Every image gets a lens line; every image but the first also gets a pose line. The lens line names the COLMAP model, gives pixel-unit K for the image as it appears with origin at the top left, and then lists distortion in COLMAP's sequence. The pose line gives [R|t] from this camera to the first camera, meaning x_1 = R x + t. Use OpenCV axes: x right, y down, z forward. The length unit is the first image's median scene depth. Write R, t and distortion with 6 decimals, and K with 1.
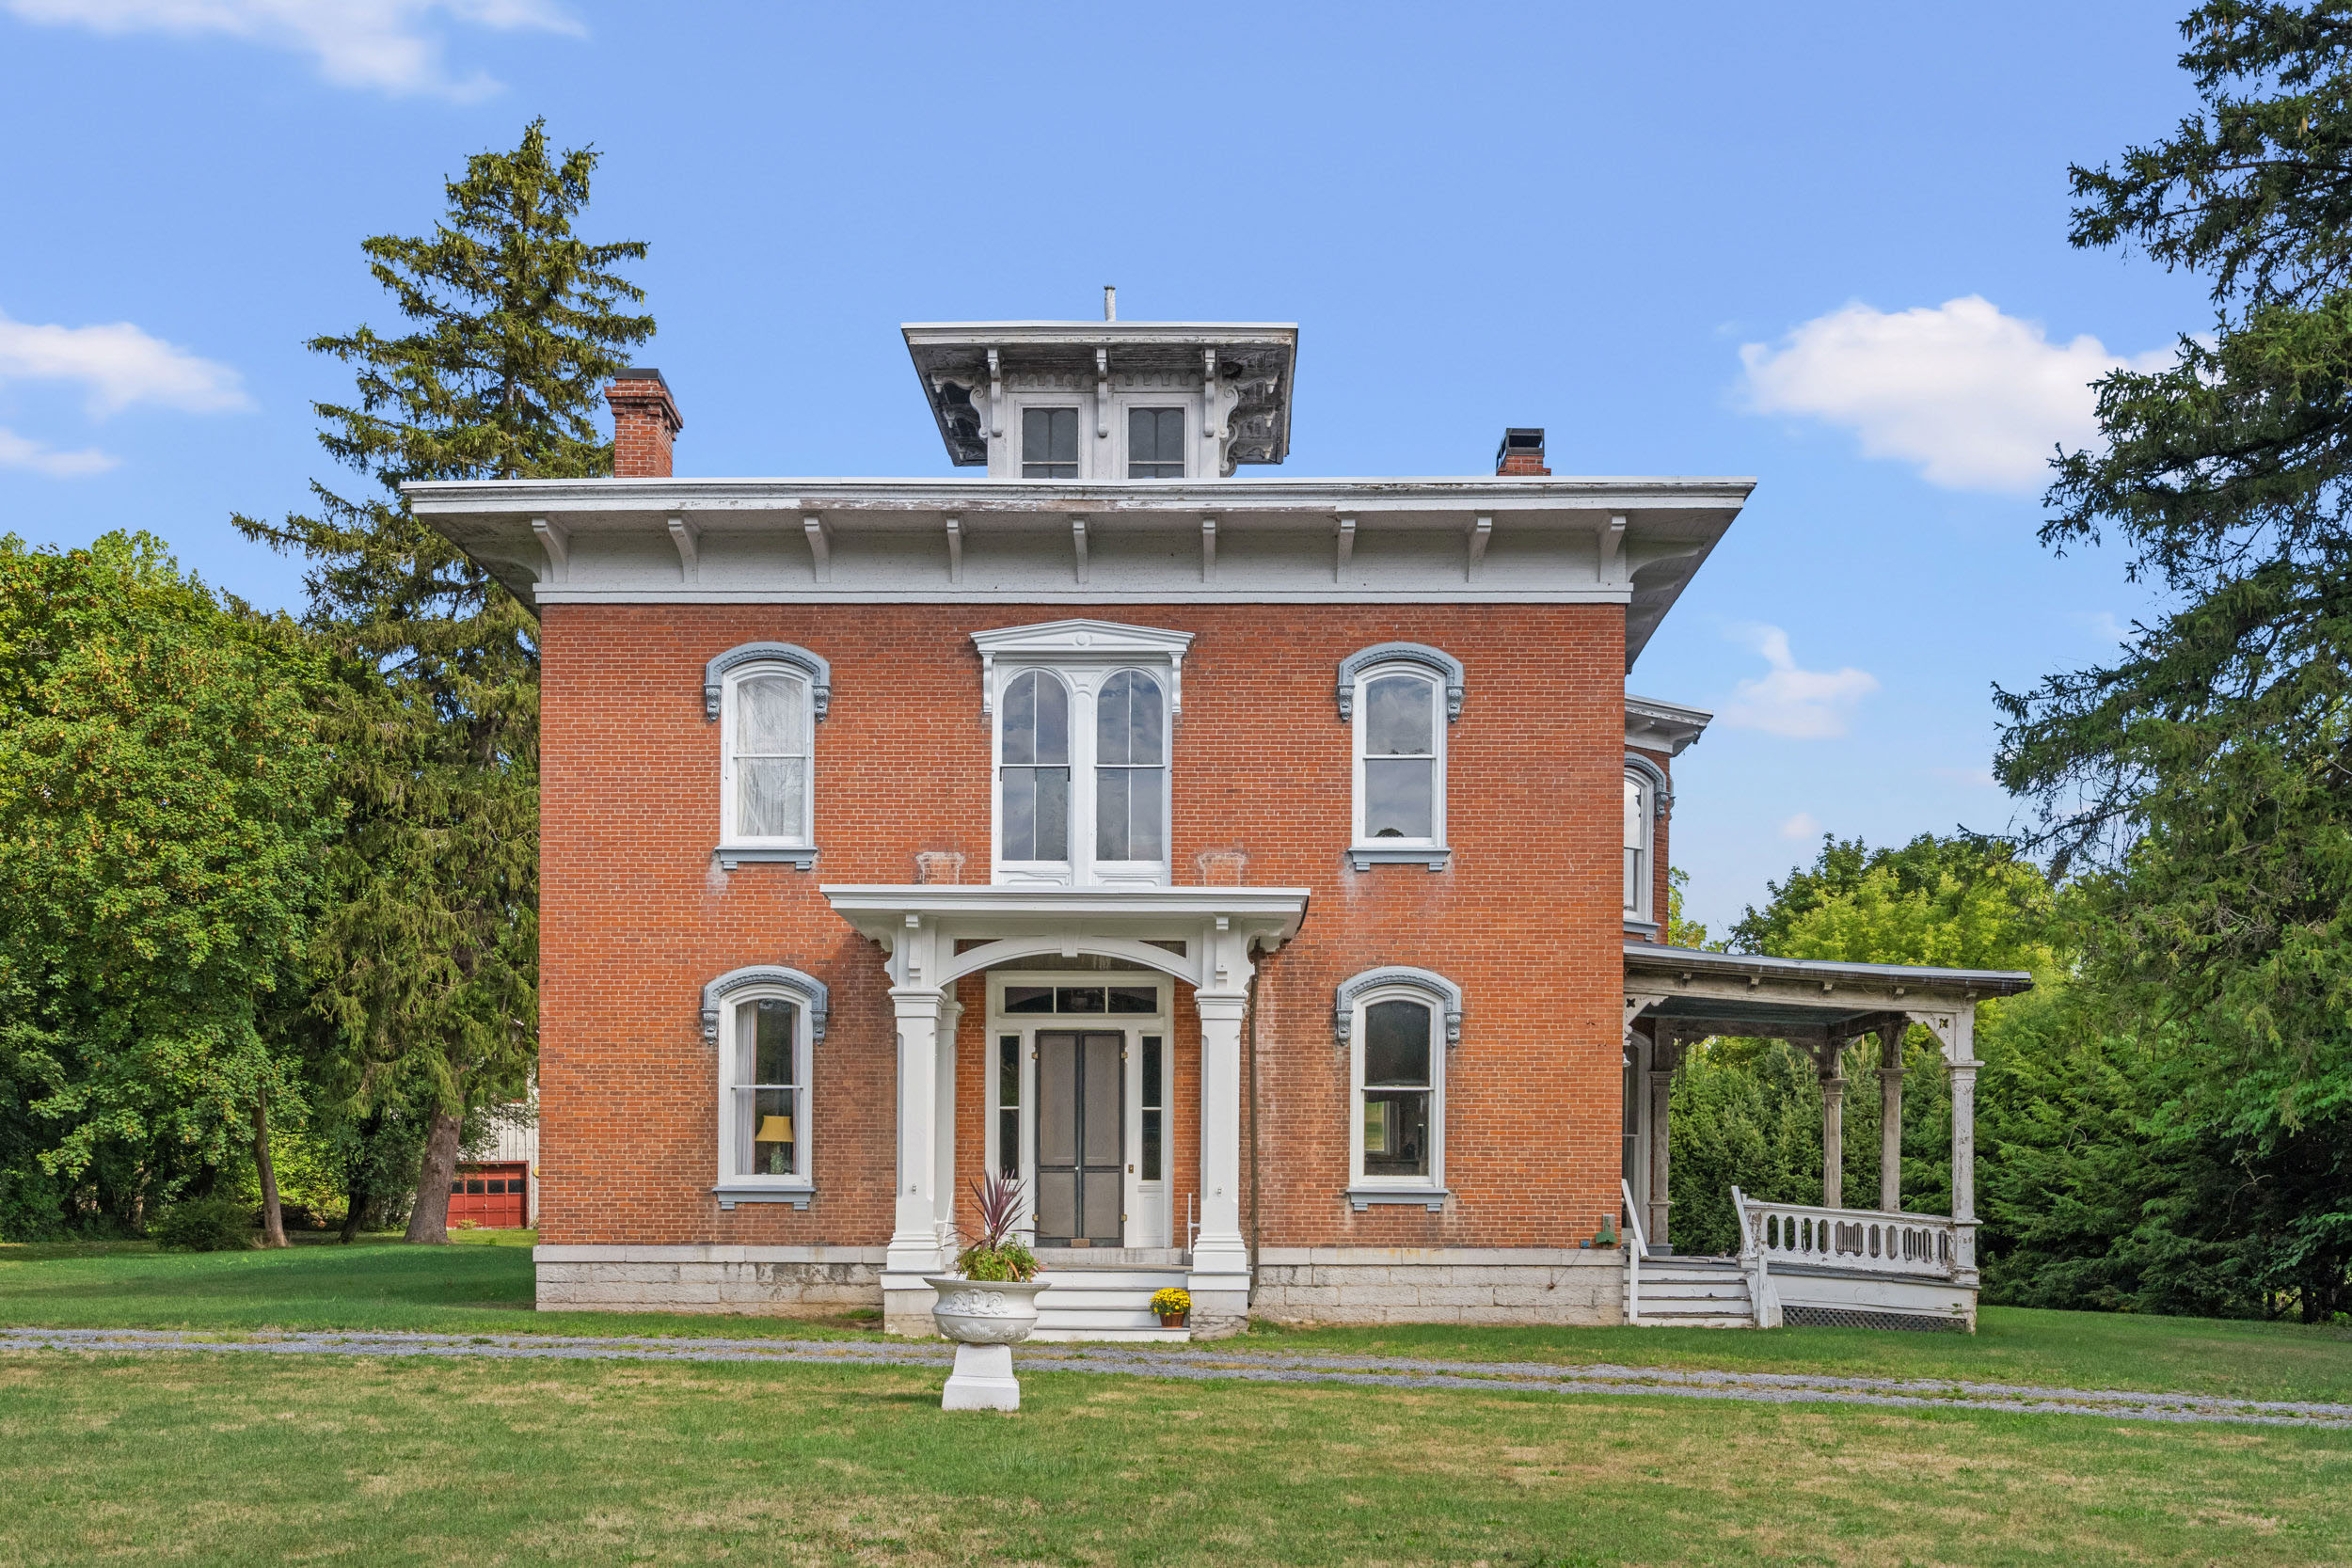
lens RADIAL K [[2428.5, 0, 1176.0], [0, 2428.5, 784.0], [0, 0, 1]] dist [-0.000045, 0.003673]
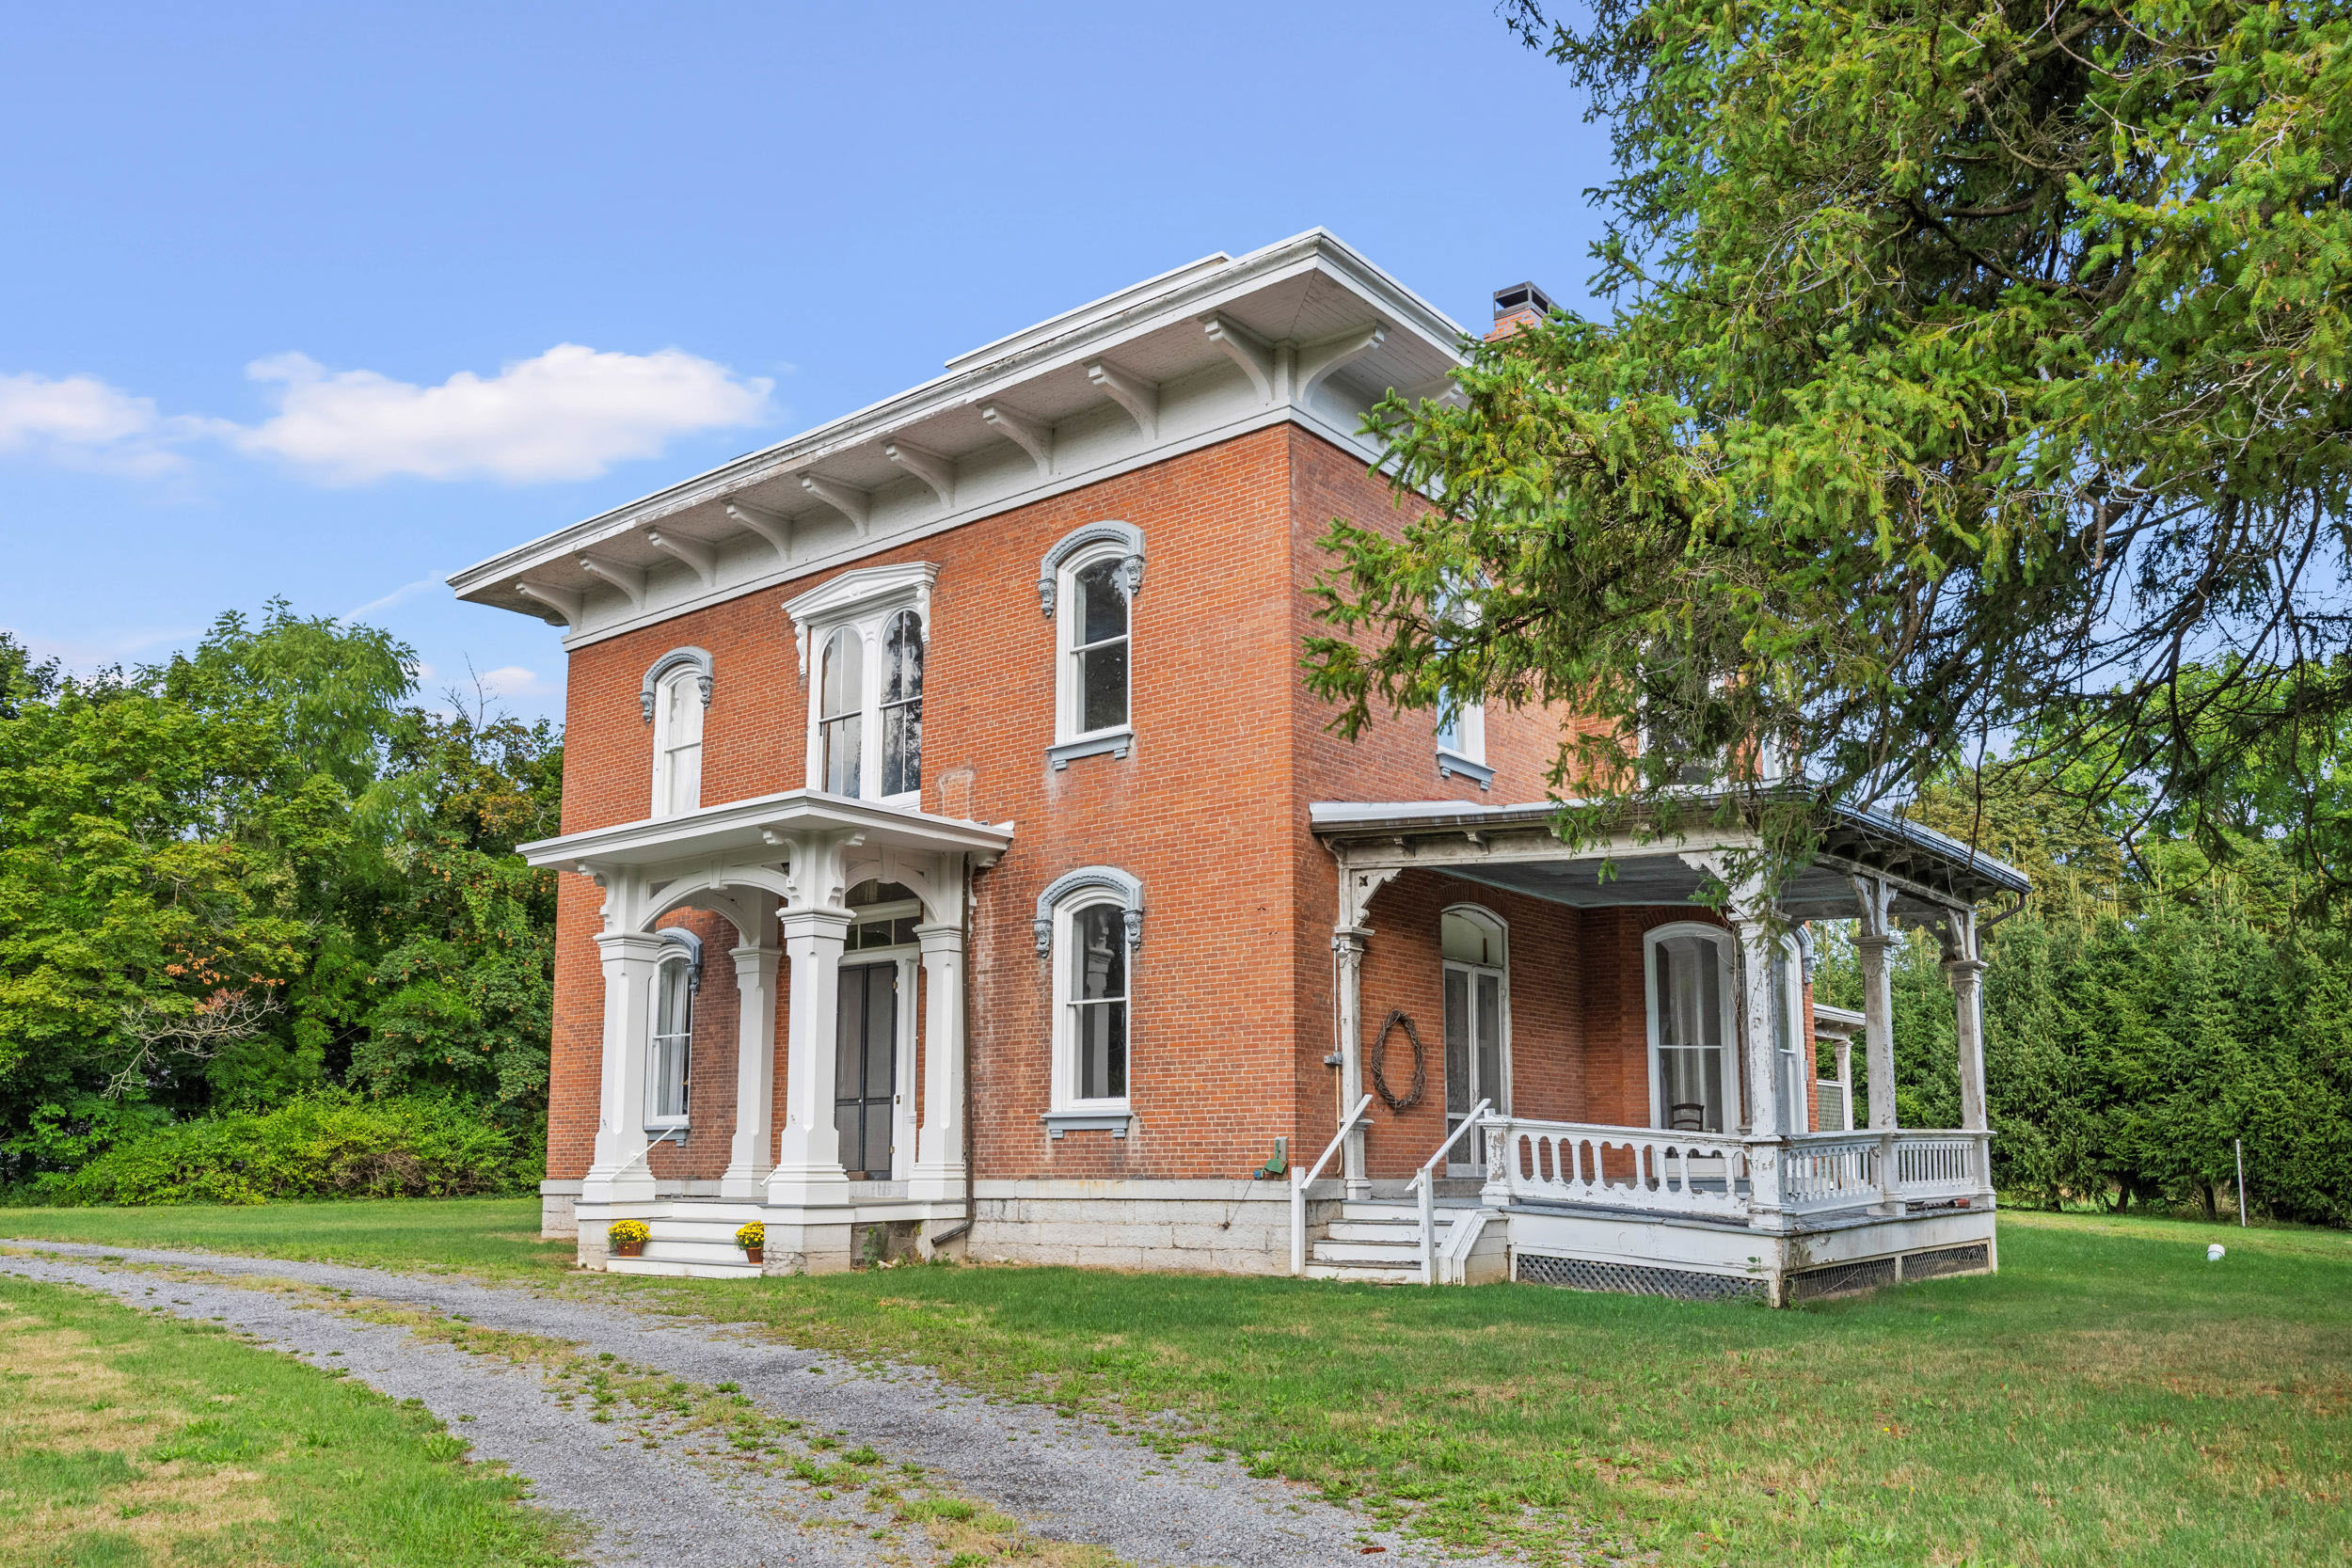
lens RADIAL K [[1726.7, 0, 1180.5], [0, 1726.7, 717.9], [0, 0, 1]] dist [-0.001493, 0.000285]
pose [[0.790923, -0.161747, -0.590152, 0.515511], [0.113534, 0.986476, -0.118213, 0.101336], [0.601291, 0.026495, 0.798590, 0.503109]]
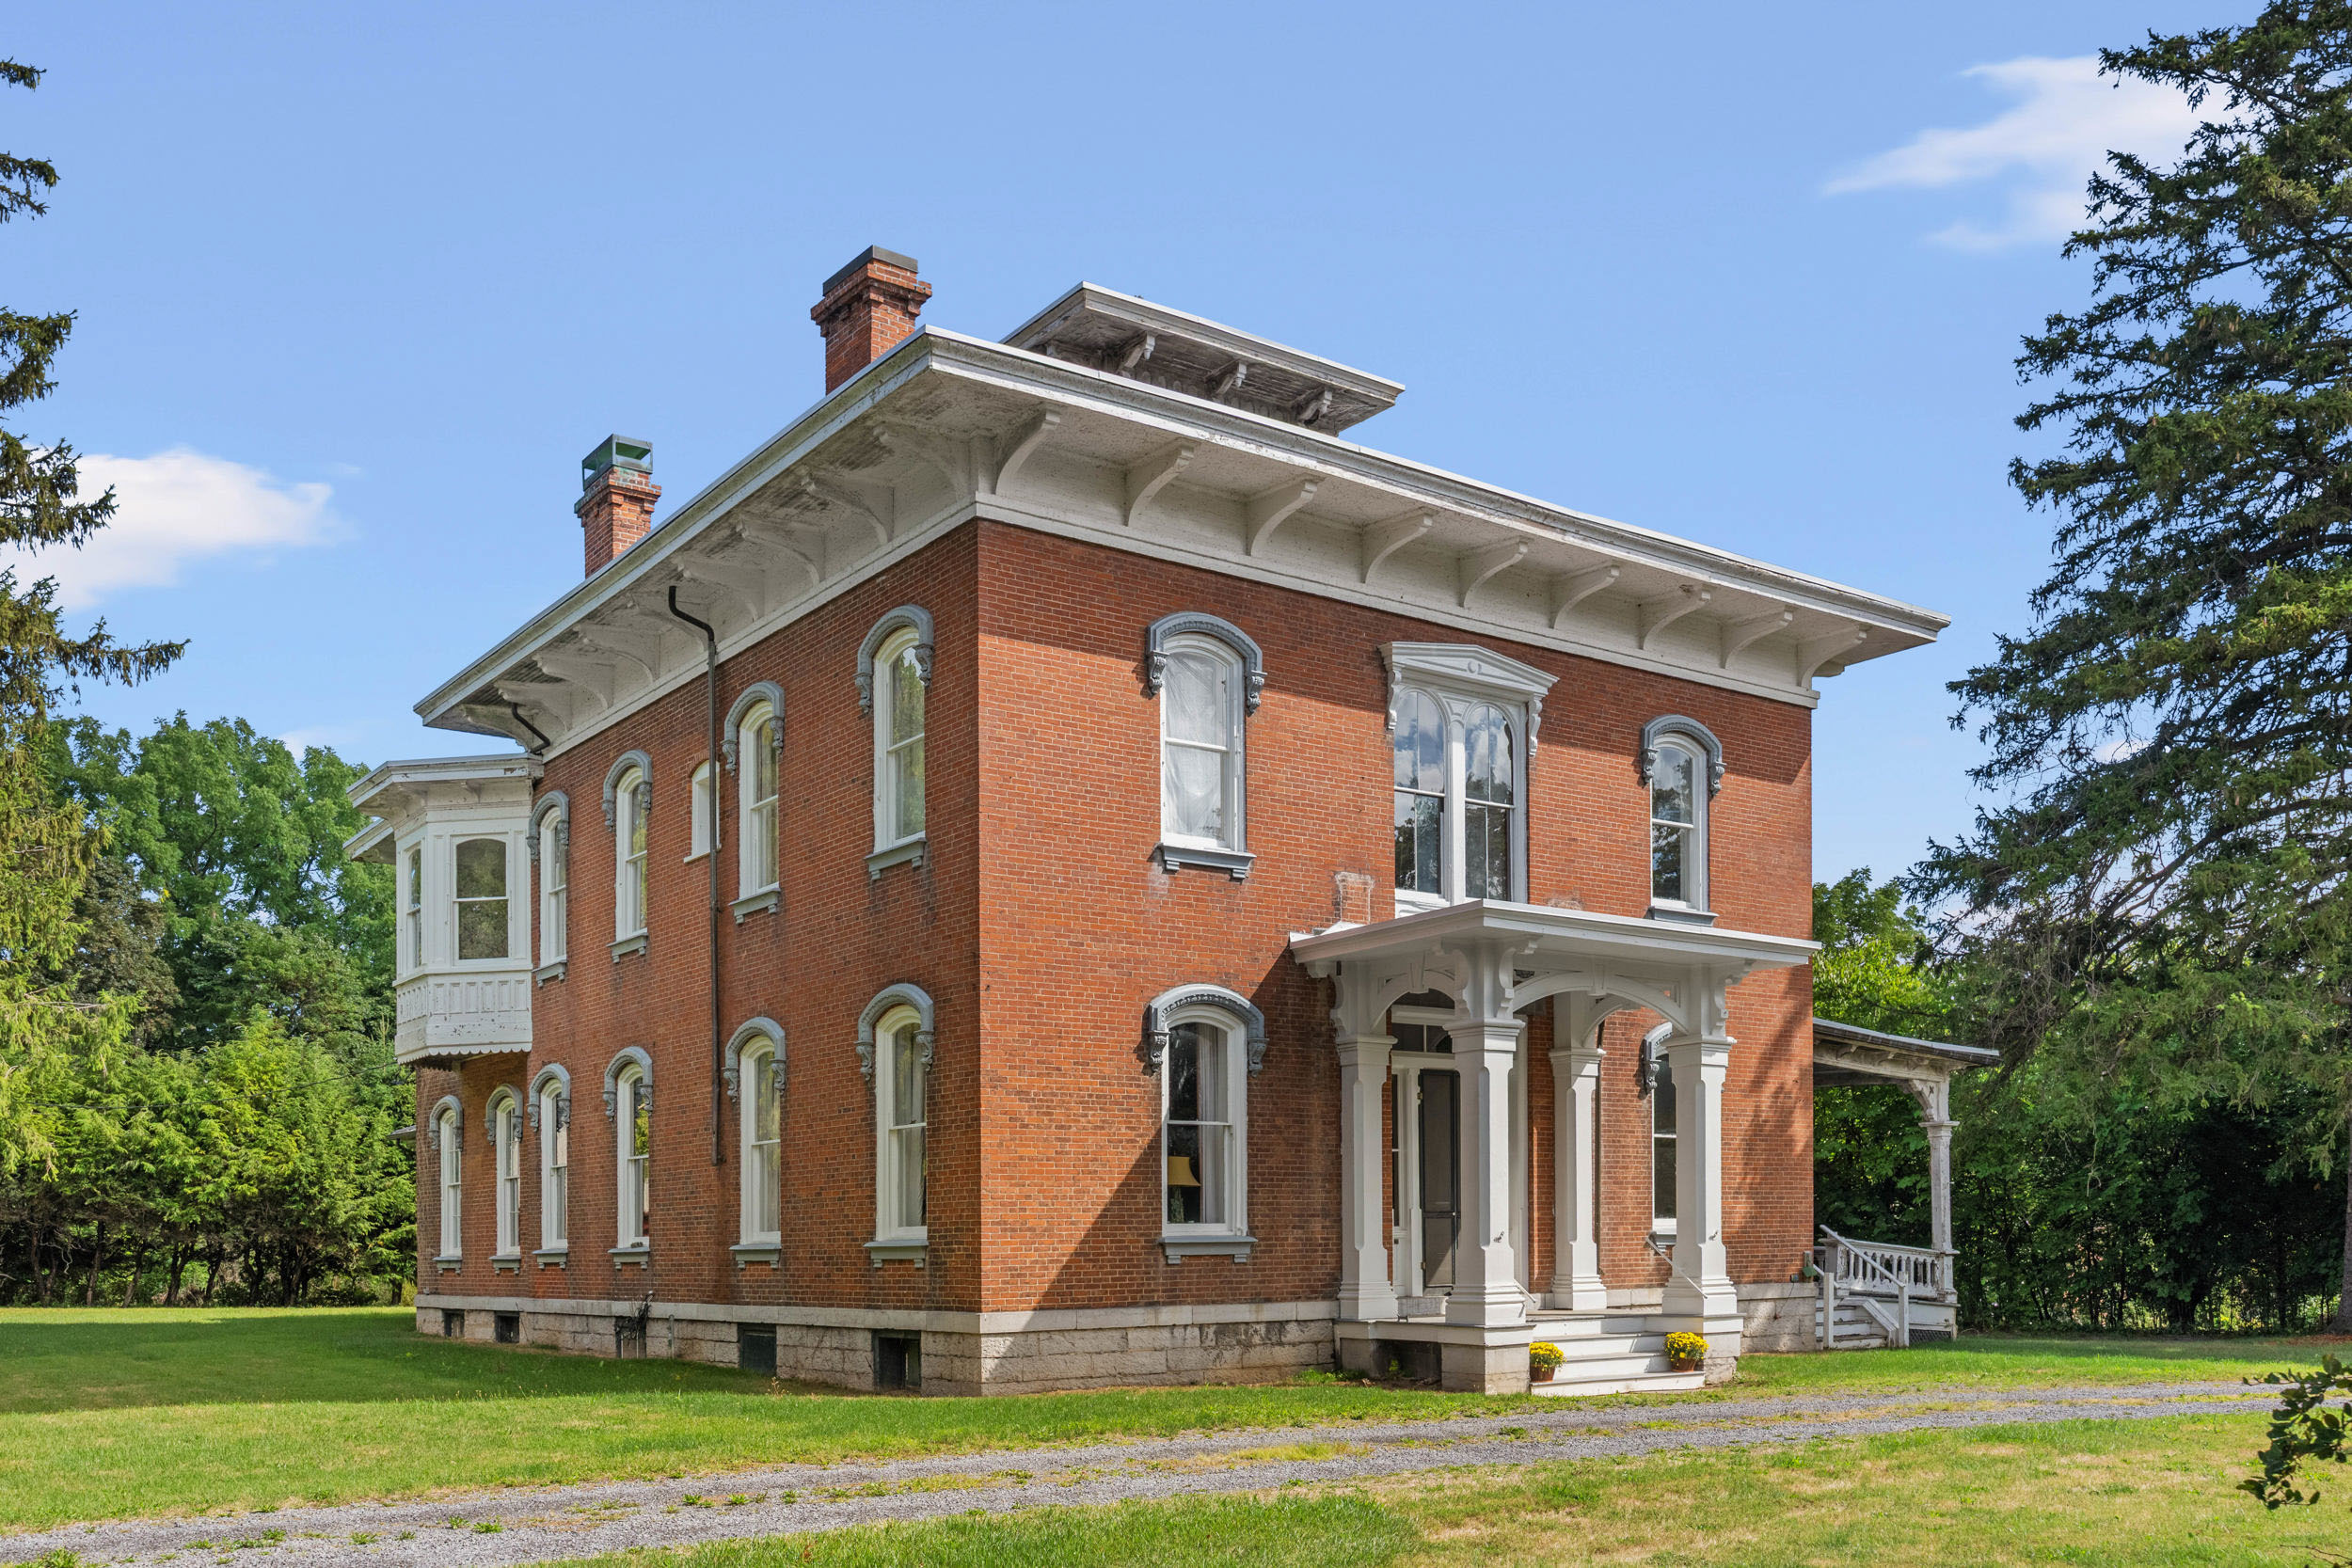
lens RADIAL K [[2063.6, 0, 1177.3], [0, 2063.6, 949.2], [0, 0, 1]] dist [0.001695, 0.001449]
pose [[0.793364, 0.070675, 0.604632, -0.631990], [-0.089552, 0.995982, 0.001085, 0.062998], [-0.602125, -0.055006, 0.796505, 0.421717]]
